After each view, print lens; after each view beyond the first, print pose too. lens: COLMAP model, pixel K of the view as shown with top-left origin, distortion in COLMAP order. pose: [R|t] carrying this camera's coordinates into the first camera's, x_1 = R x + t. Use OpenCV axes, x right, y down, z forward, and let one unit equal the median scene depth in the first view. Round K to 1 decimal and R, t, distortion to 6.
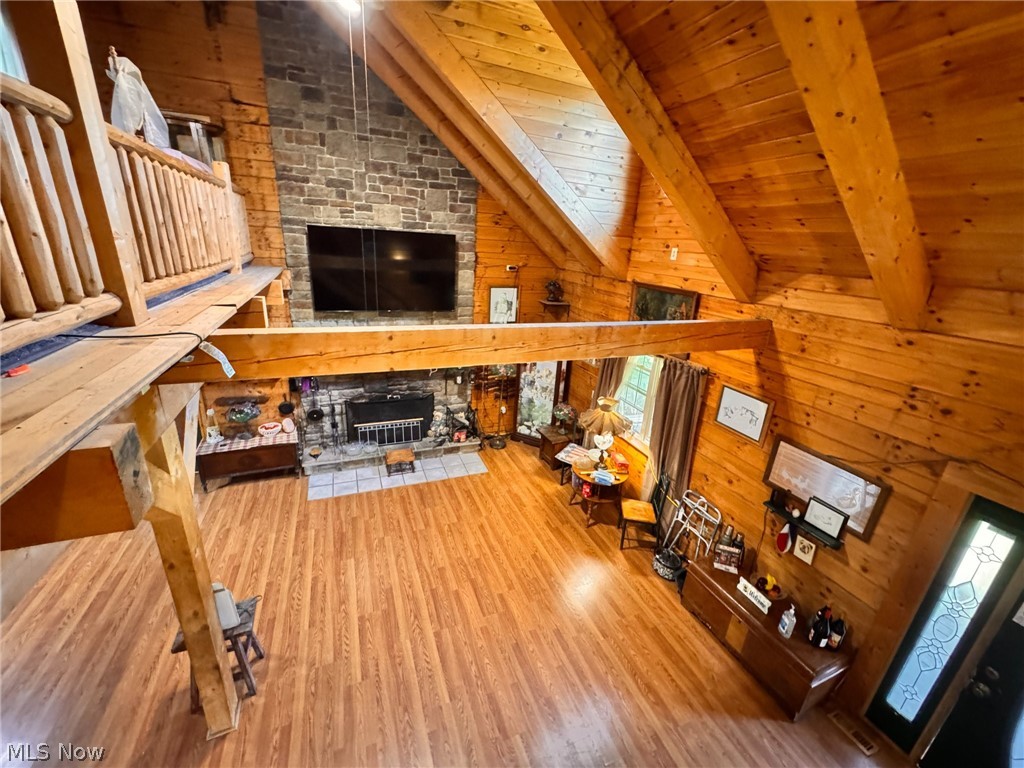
lens RADIAL K [[408.4, 0, 511.7], [0, 408.4, 383.1], [0, 0, 1]] dist [-0.002216, -0.000217]
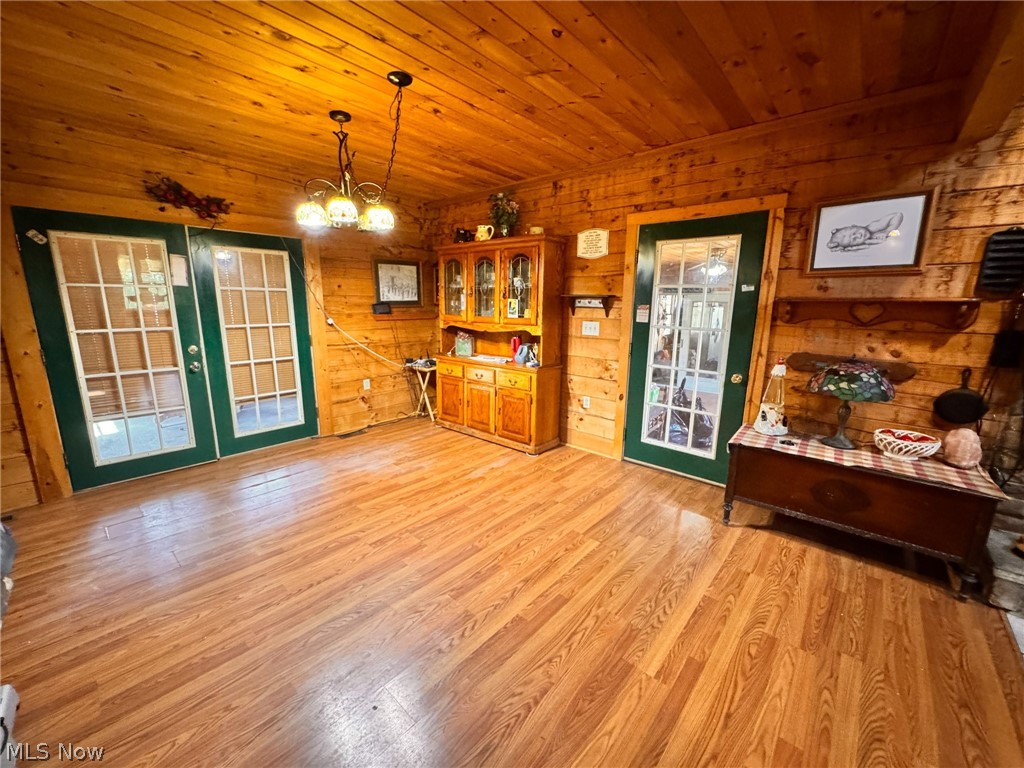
lens RADIAL K [[408.4, 0, 511.7], [0, 408.4, 383.1], [0, 0, 1]] dist [-0.002216, -0.000217]
pose [[0.440194, 0.128064, -0.888723, -0.454857], [-0.279247, 0.960219, 0.000052, 0.181486], [0.853376, 0.248150, 0.458444, 0.516483]]
